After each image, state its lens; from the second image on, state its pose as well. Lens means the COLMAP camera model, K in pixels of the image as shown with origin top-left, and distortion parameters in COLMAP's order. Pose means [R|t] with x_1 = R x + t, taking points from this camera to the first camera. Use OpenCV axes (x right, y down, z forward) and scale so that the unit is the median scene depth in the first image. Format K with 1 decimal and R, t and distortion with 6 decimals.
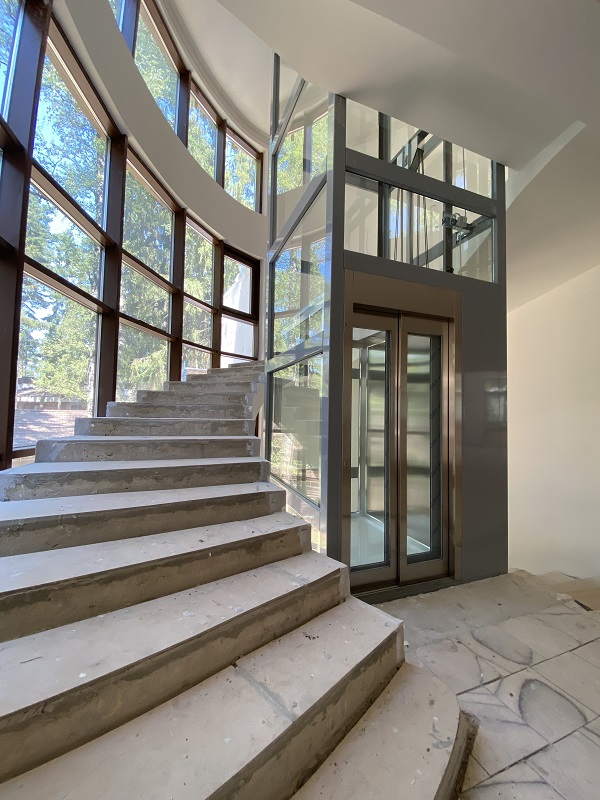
lens RADIAL K [[322.1, 0, 303.4], [0, 322.1, 402.1], [0, 0, 1]] dist [0.023192, -0.021732]
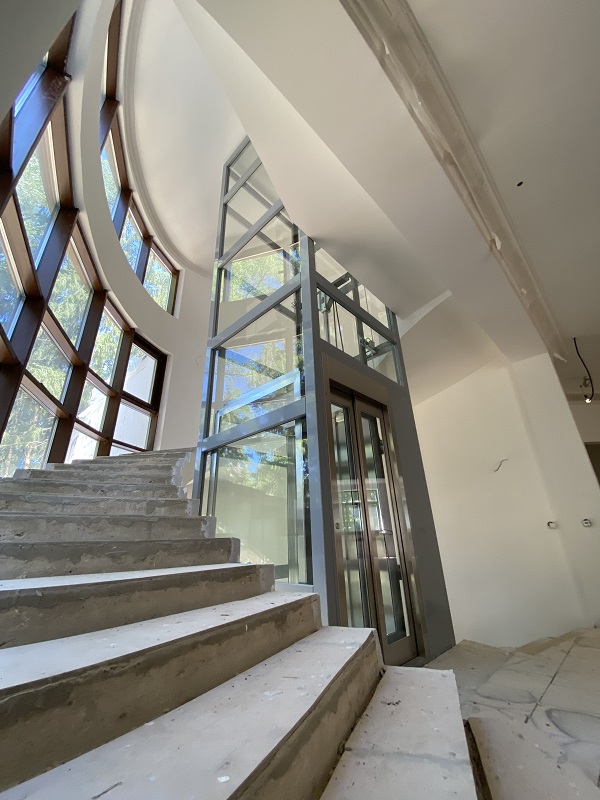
lens RADIAL K [[322.1, 0, 303.4], [0, 322.1, 402.1], [0, 0, 1]] dist [0.023192, -0.021732]
pose [[0.908269, 0.114706, 0.402355, -0.328709], [0.037015, 0.935883, -0.350362, 0.150101], [-0.416746, 0.333116, 0.845787, 0.071166]]
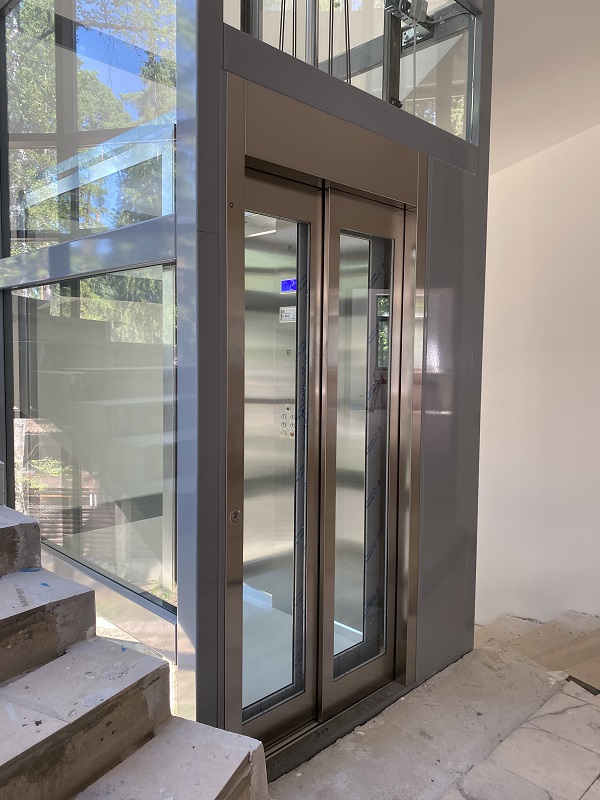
lens RADIAL K [[608.5, 0, 300.0], [0, 608.5, 400.0], [0, 0, 1]] dist [-0.004661, -0.003101]
pose [[0.918442, -0.038433, 0.393685, -0.095634], [-0.009129, 0.992944, 0.118231, -0.064376], [-0.395451, -0.112182, 0.911610, 0.153611]]
